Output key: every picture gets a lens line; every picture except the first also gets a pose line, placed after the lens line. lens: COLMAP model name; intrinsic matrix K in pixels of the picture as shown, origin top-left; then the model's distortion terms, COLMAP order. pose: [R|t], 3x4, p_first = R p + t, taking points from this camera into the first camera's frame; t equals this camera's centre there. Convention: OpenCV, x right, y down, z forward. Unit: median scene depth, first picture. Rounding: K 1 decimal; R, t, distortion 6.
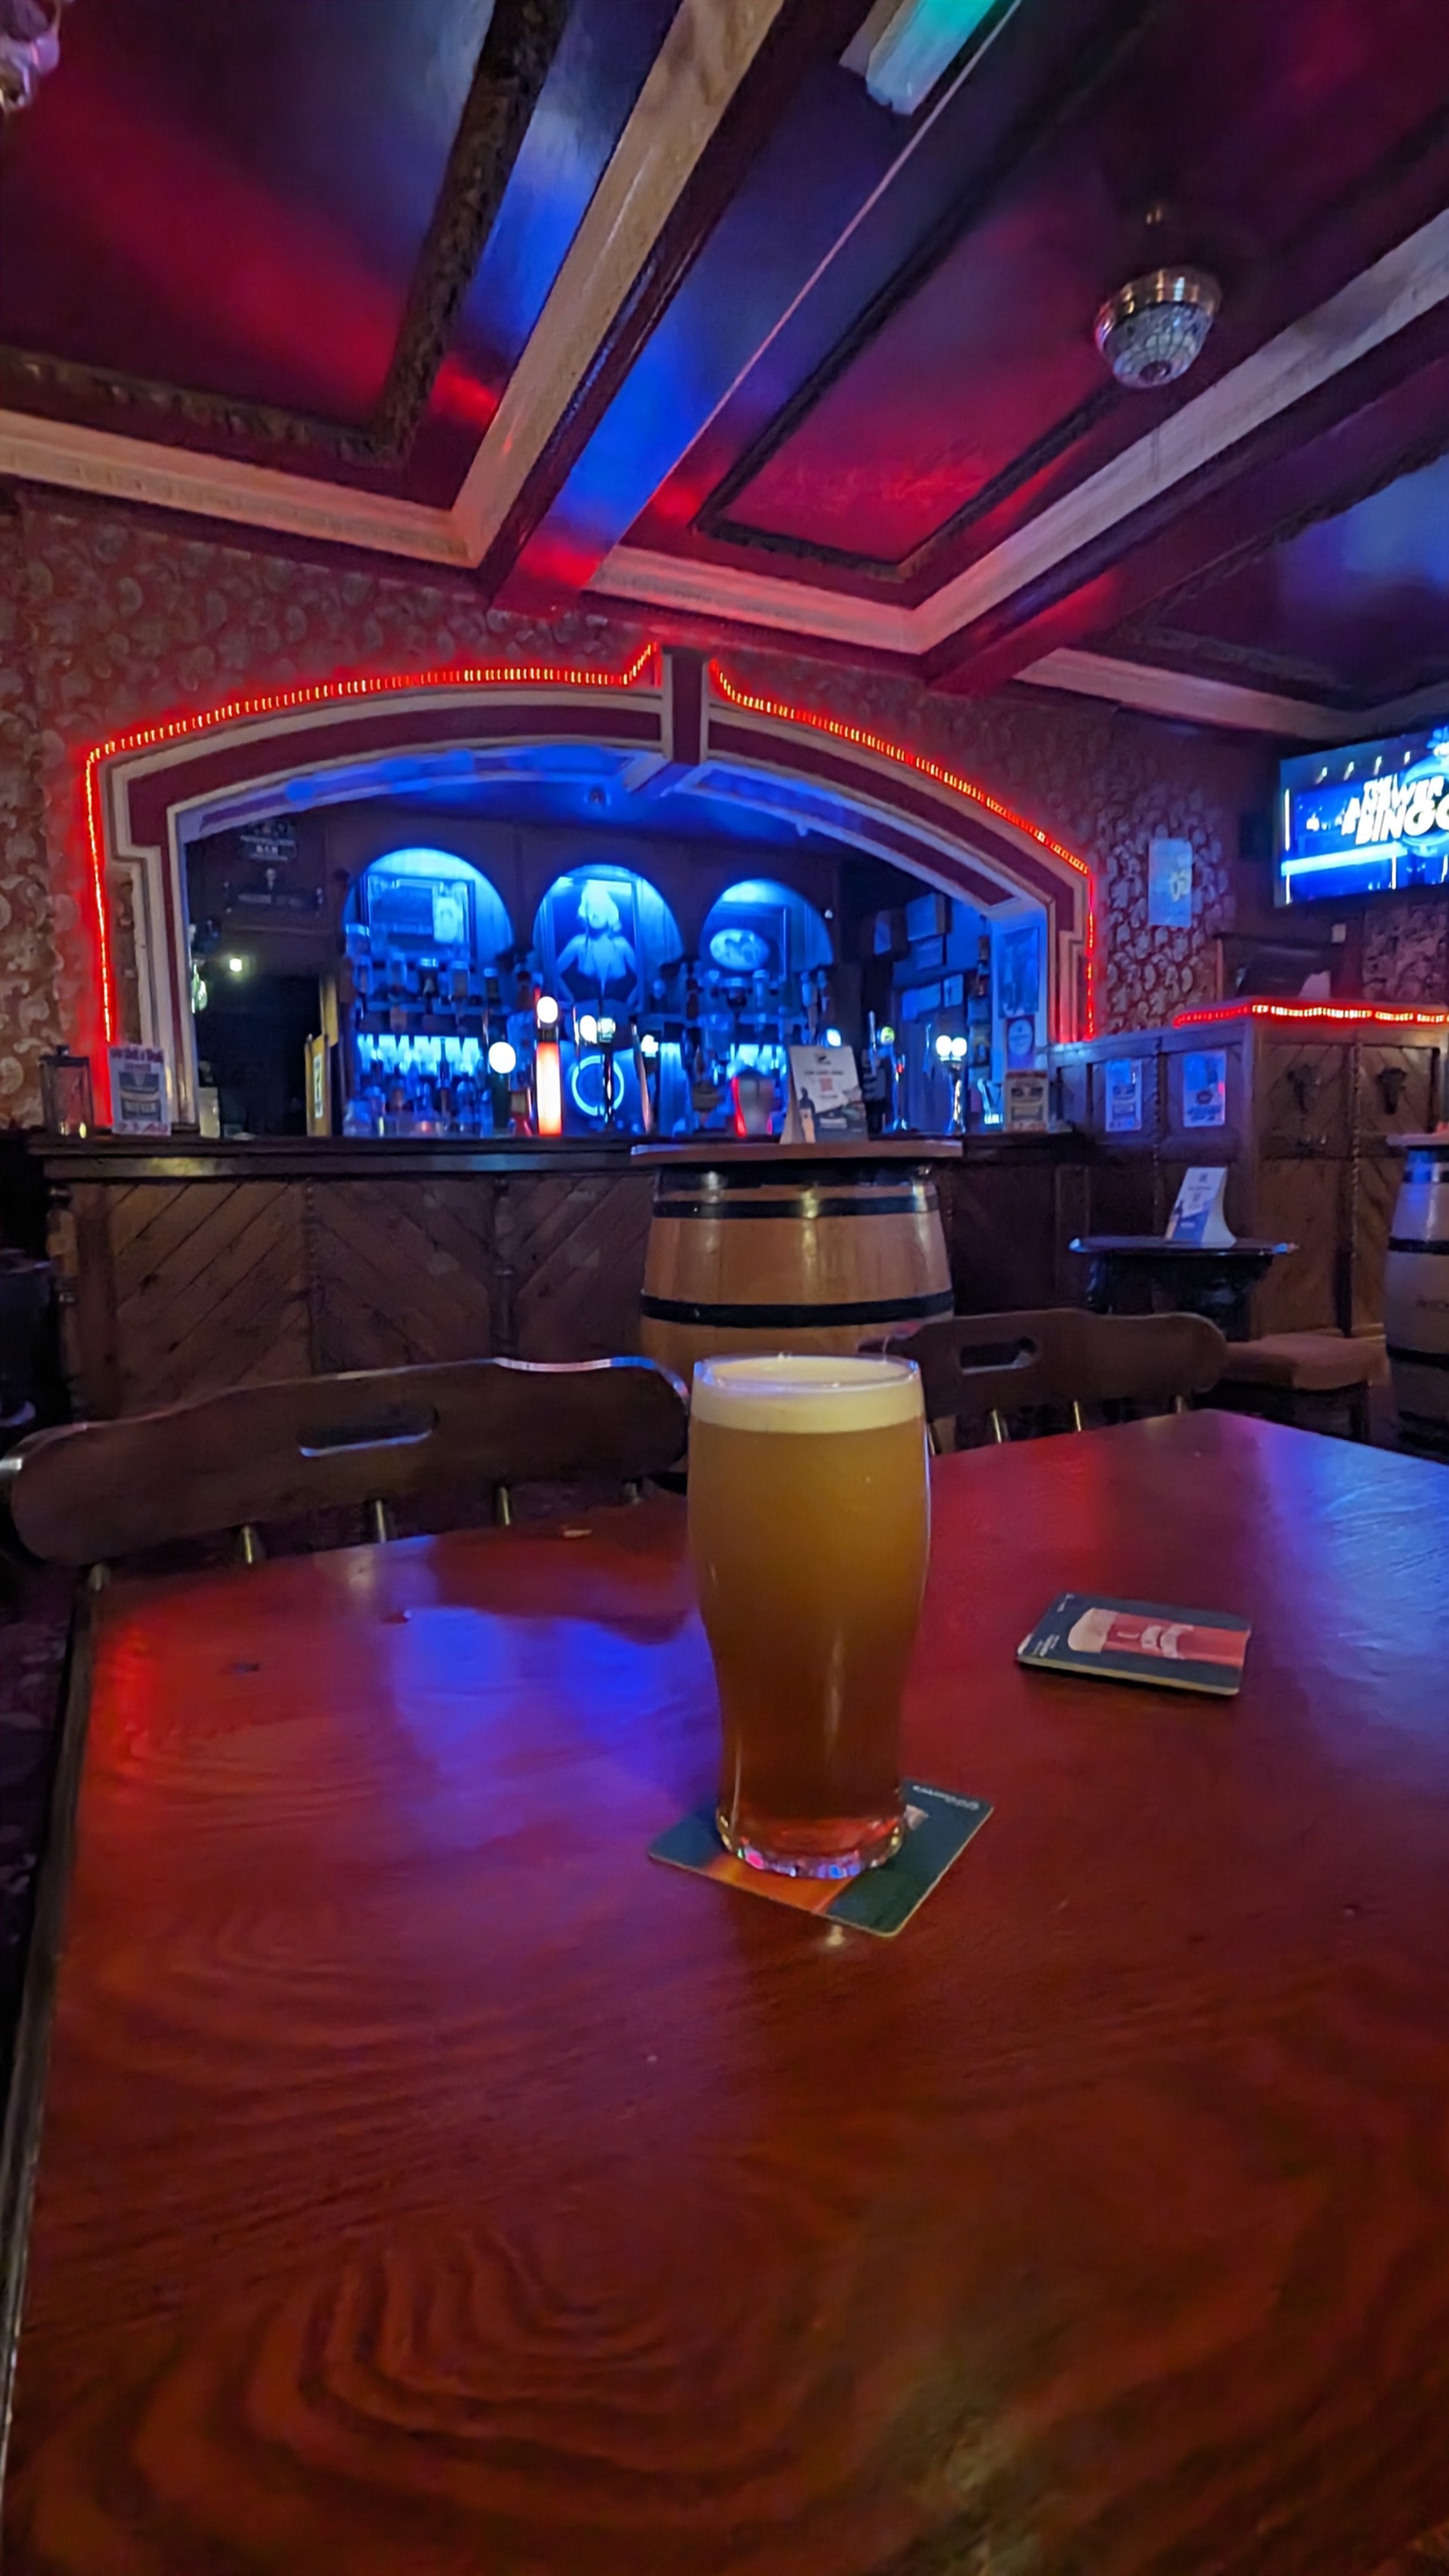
lens RADIAL K [[1202.6, 0, 696.4], [0, 1202.6, 1287.7], [0, 0, 1]] dist [-0.004105, -0.000720]
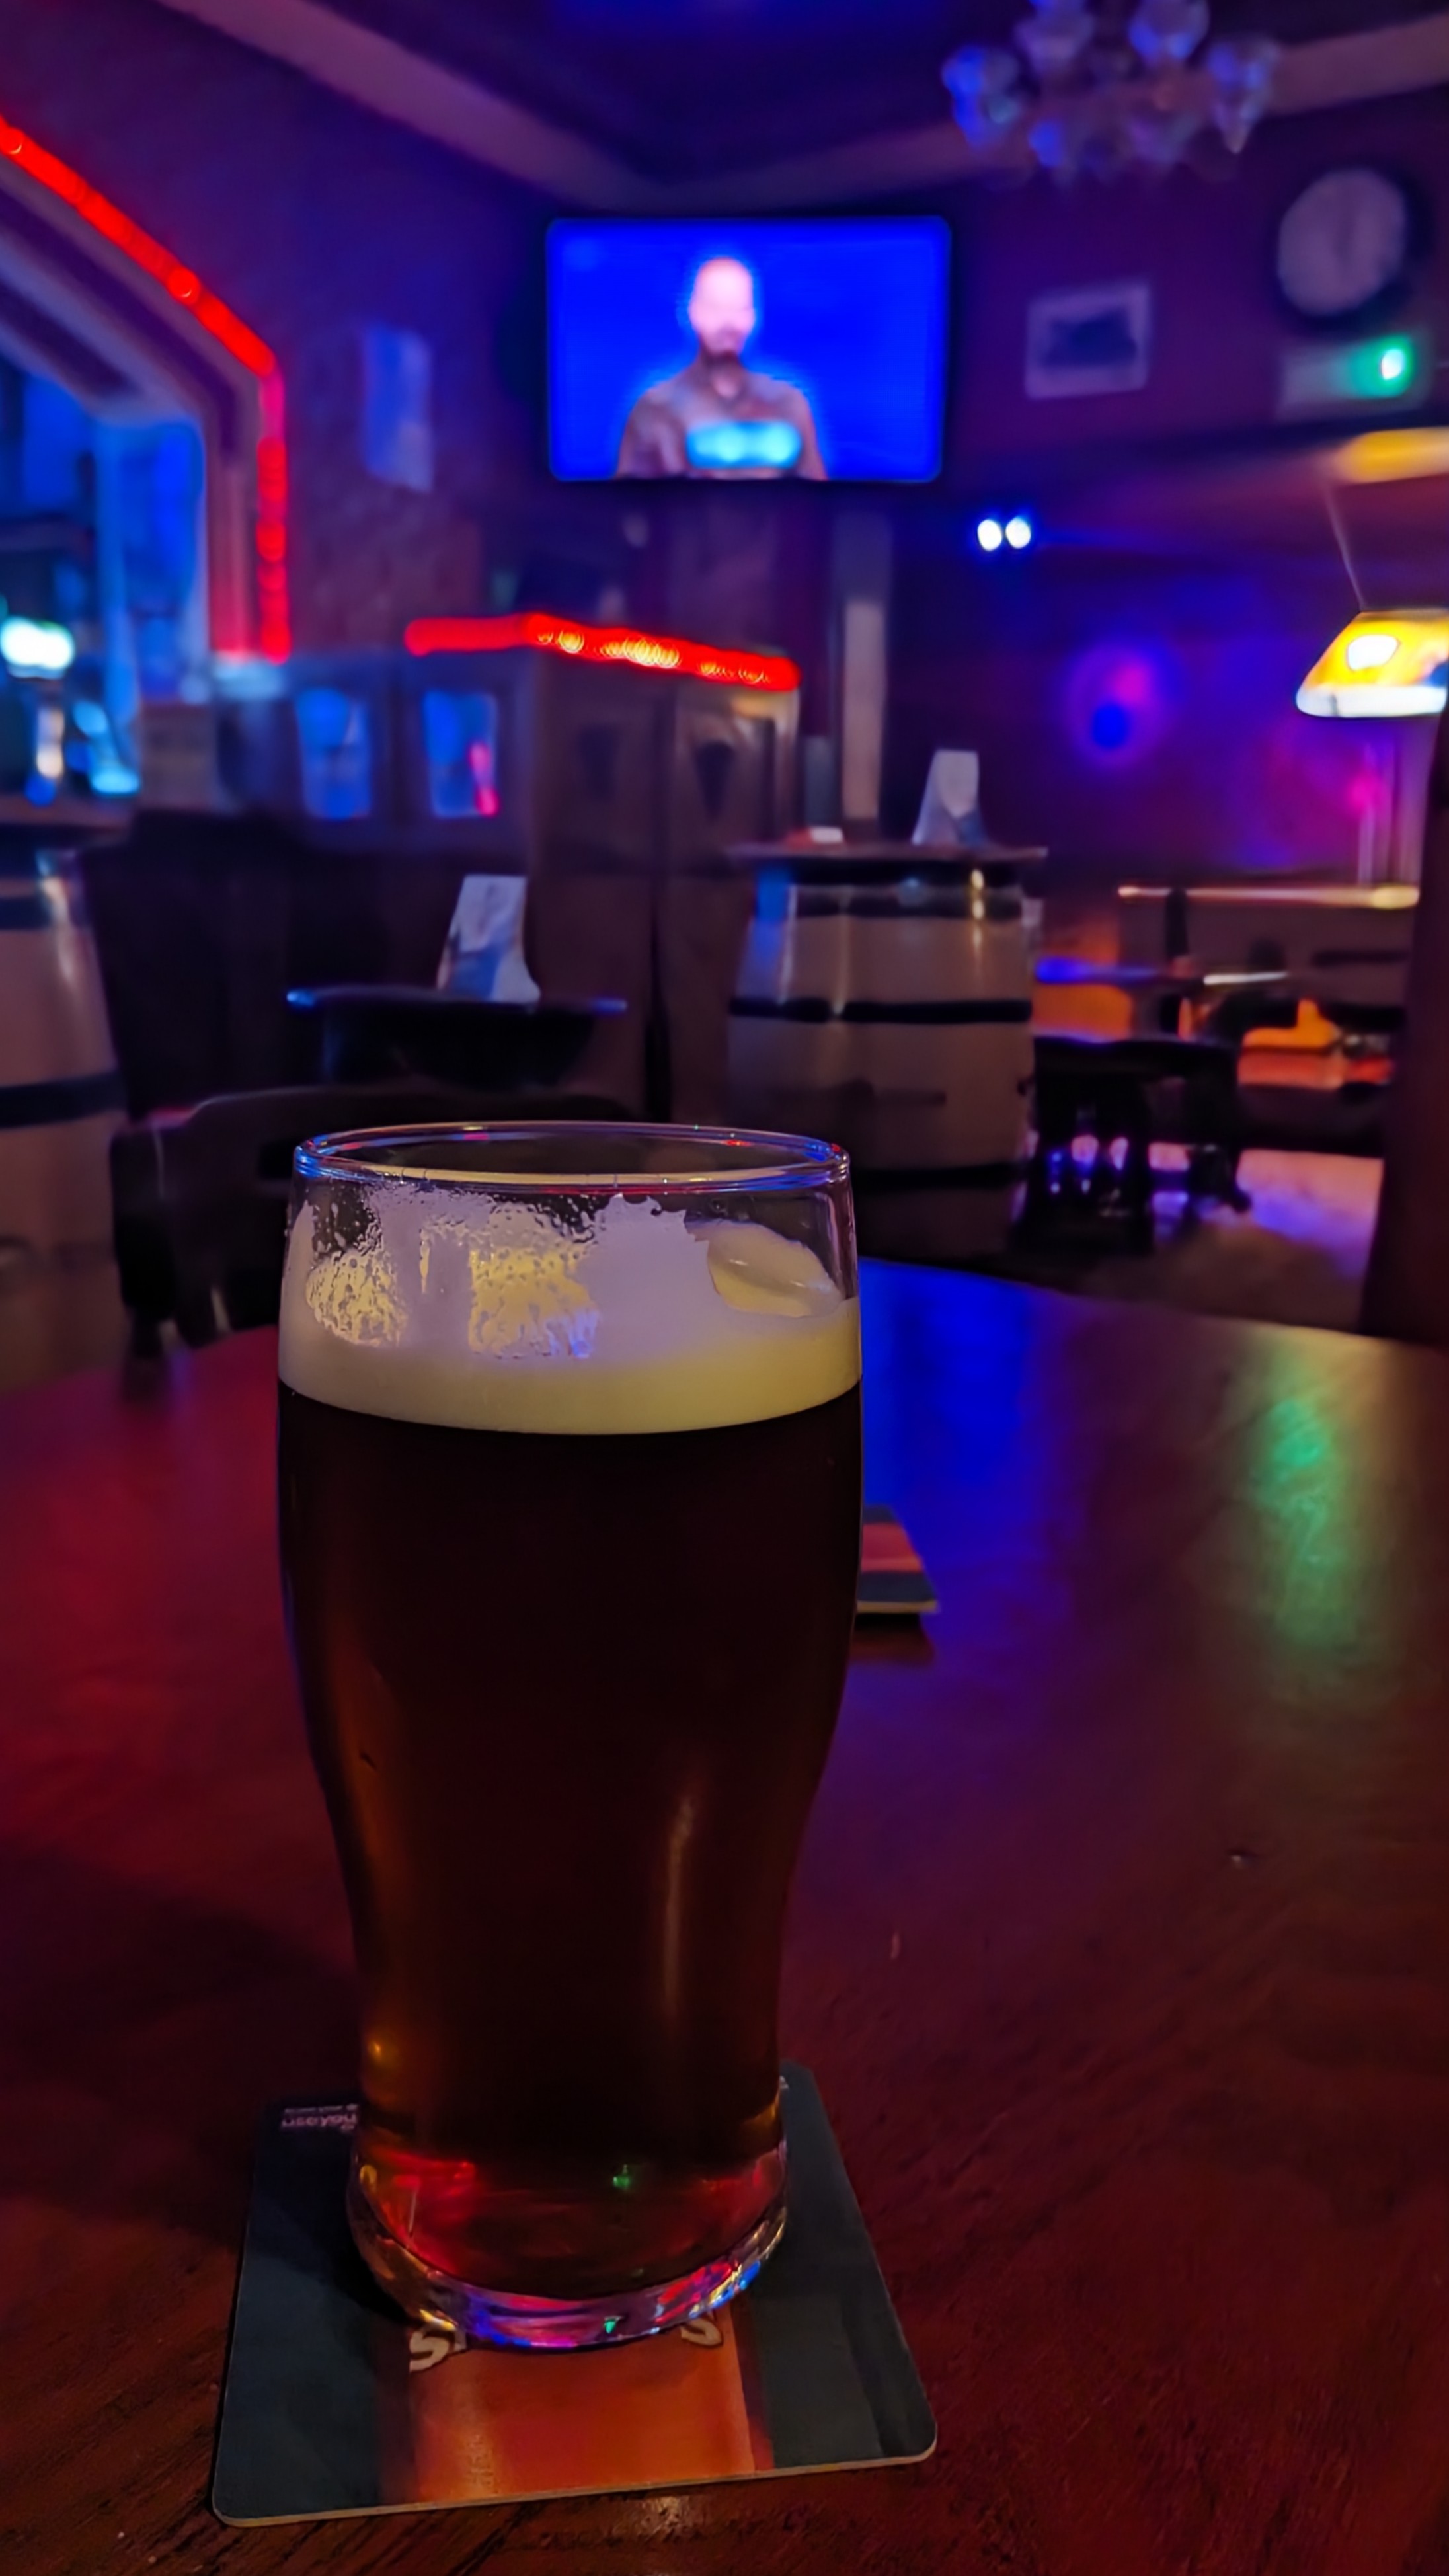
lens RADIAL K [[2006.6, 0, 717.3], [0, 2006.6, 1286.6], [0, 0, 1]] dist [-0.012412, 0.007668]
pose [[0.858581, -0.058613, 0.509316, -0.012780], [0.006039, 0.994531, 0.104271, 0.002908], [-0.512642, -0.086449, 0.854239, 0.008333]]
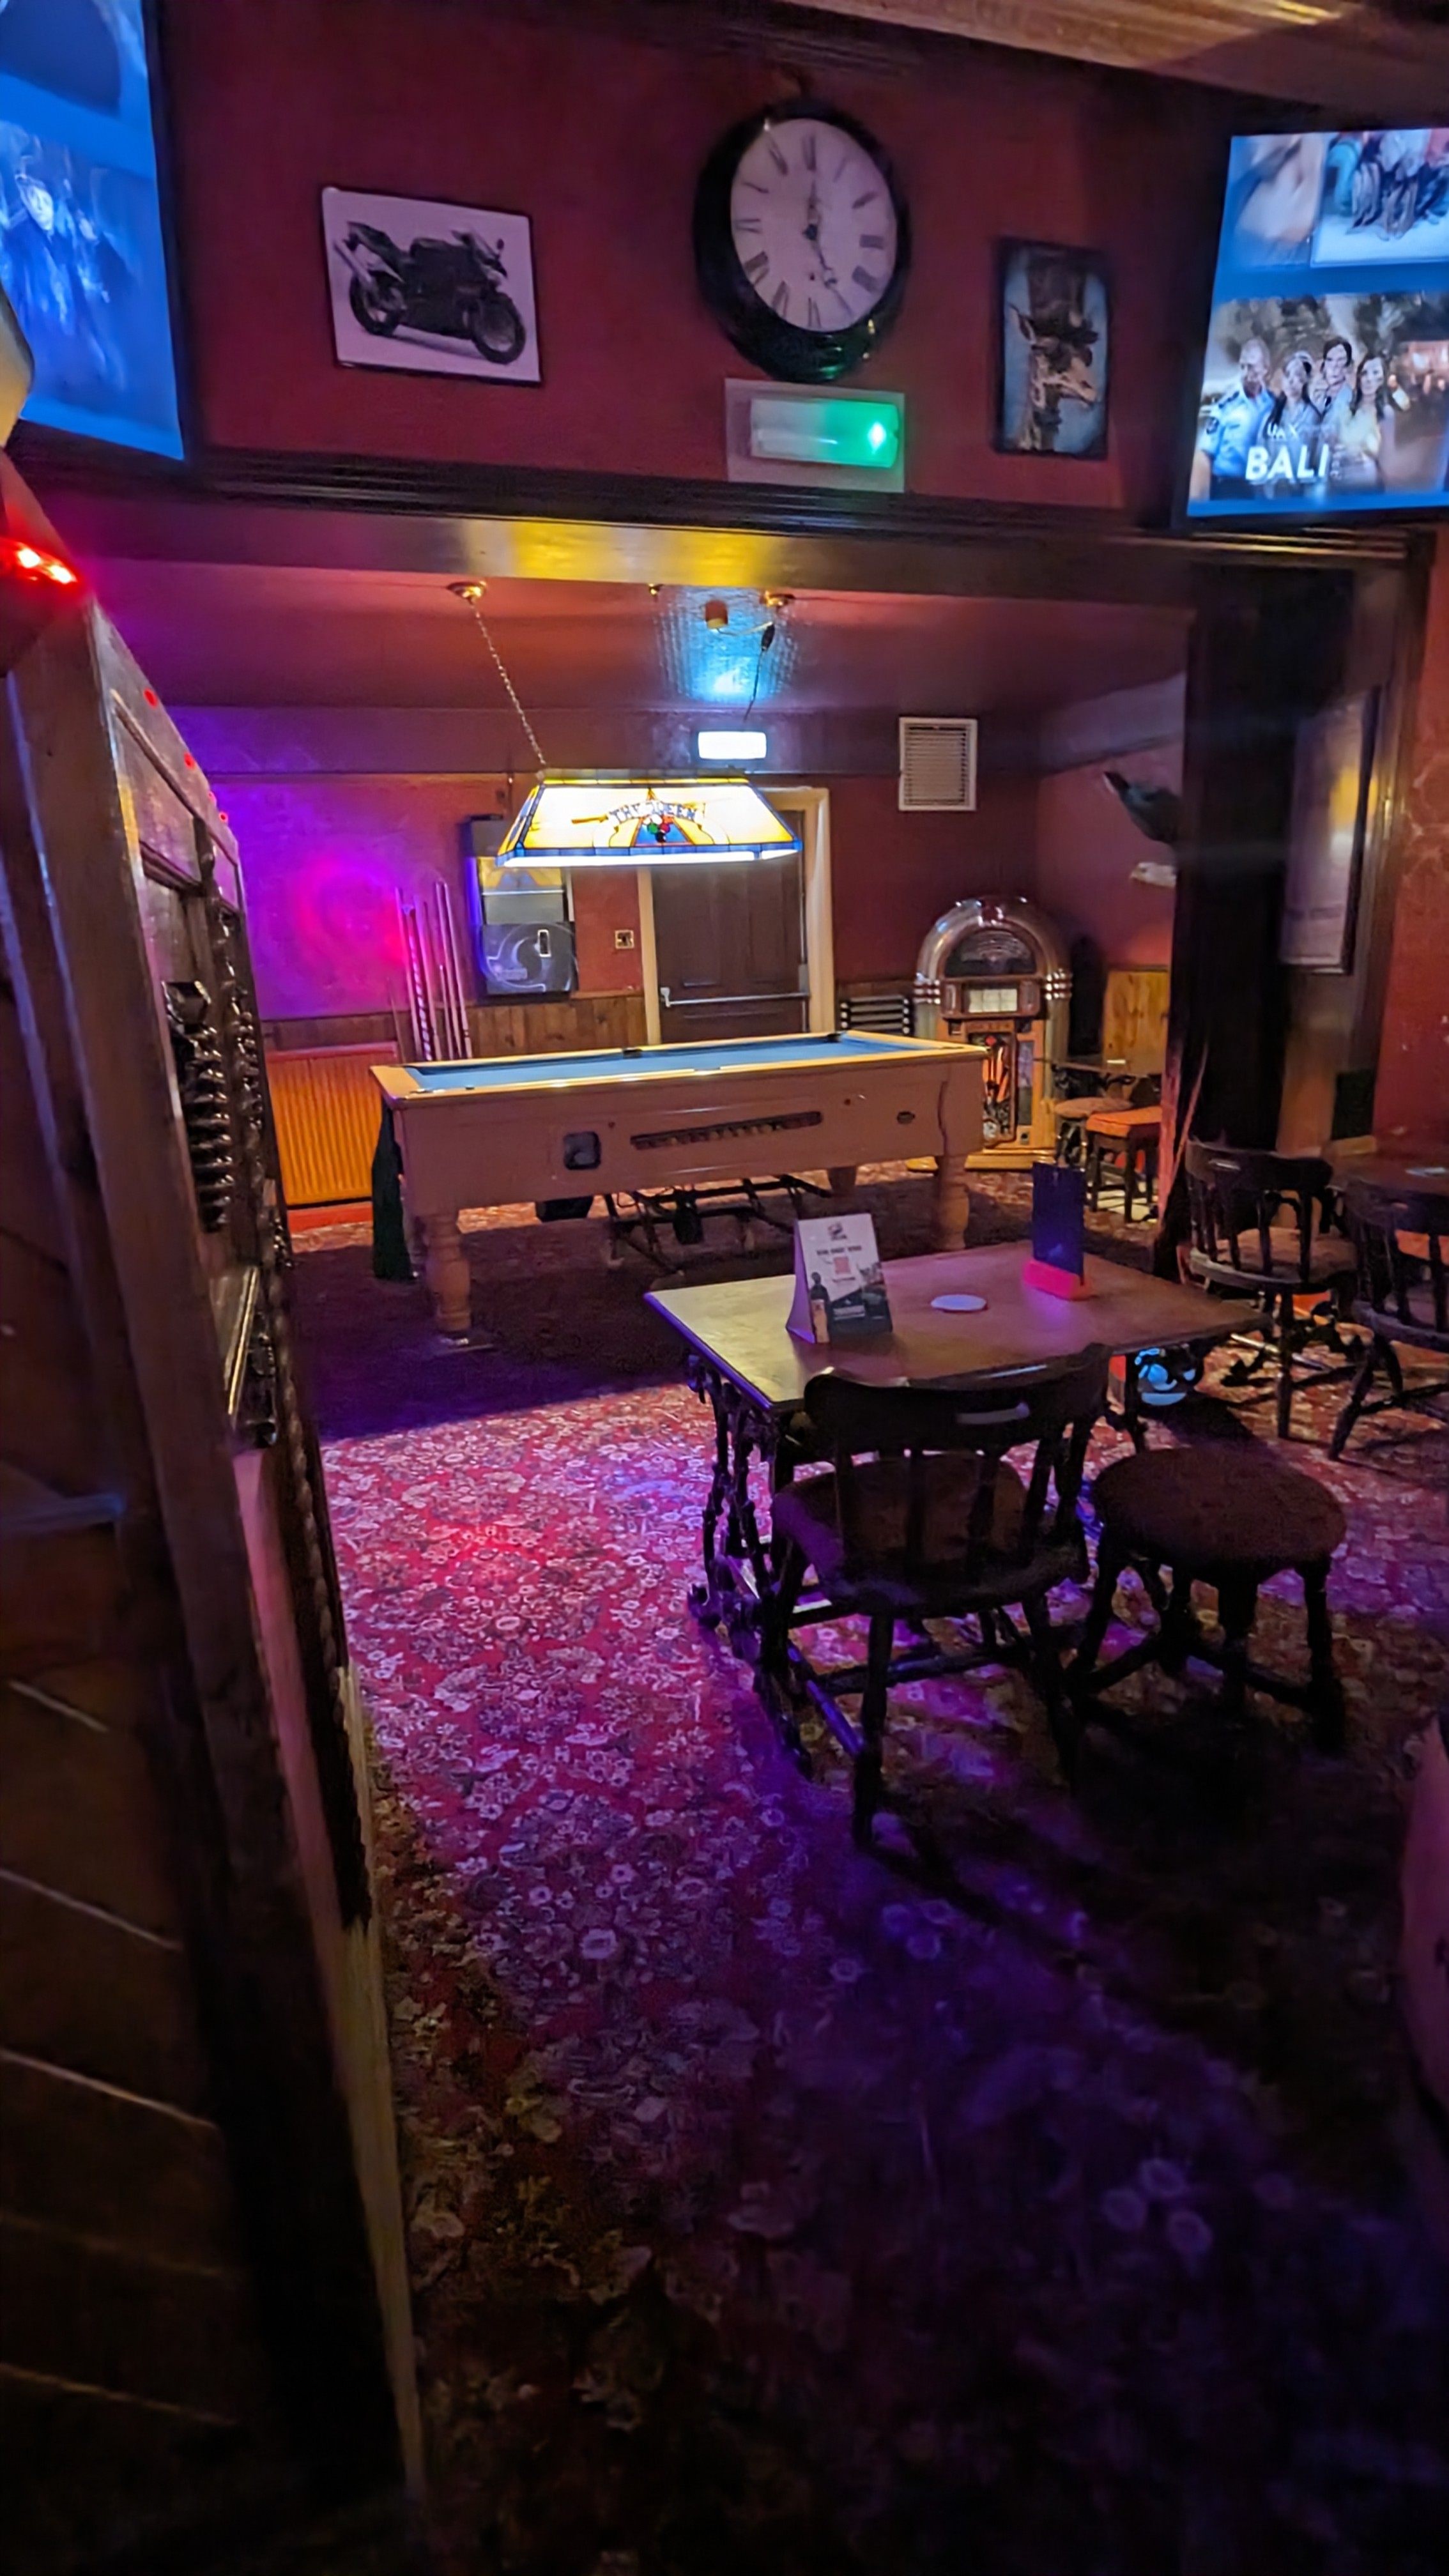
lens RADIAL K [[1202.6, 0, 722.9], [0, 1202.6, 1291.7], [0, 0, 1]] dist [-0.004105, -0.000720]
pose [[0.143446, -0.264258, 0.953725, 0.342222], [0.126985, 0.960640, 0.247075, -0.187742], [-0.981478, 0.085666, 0.171357, 0.897879]]
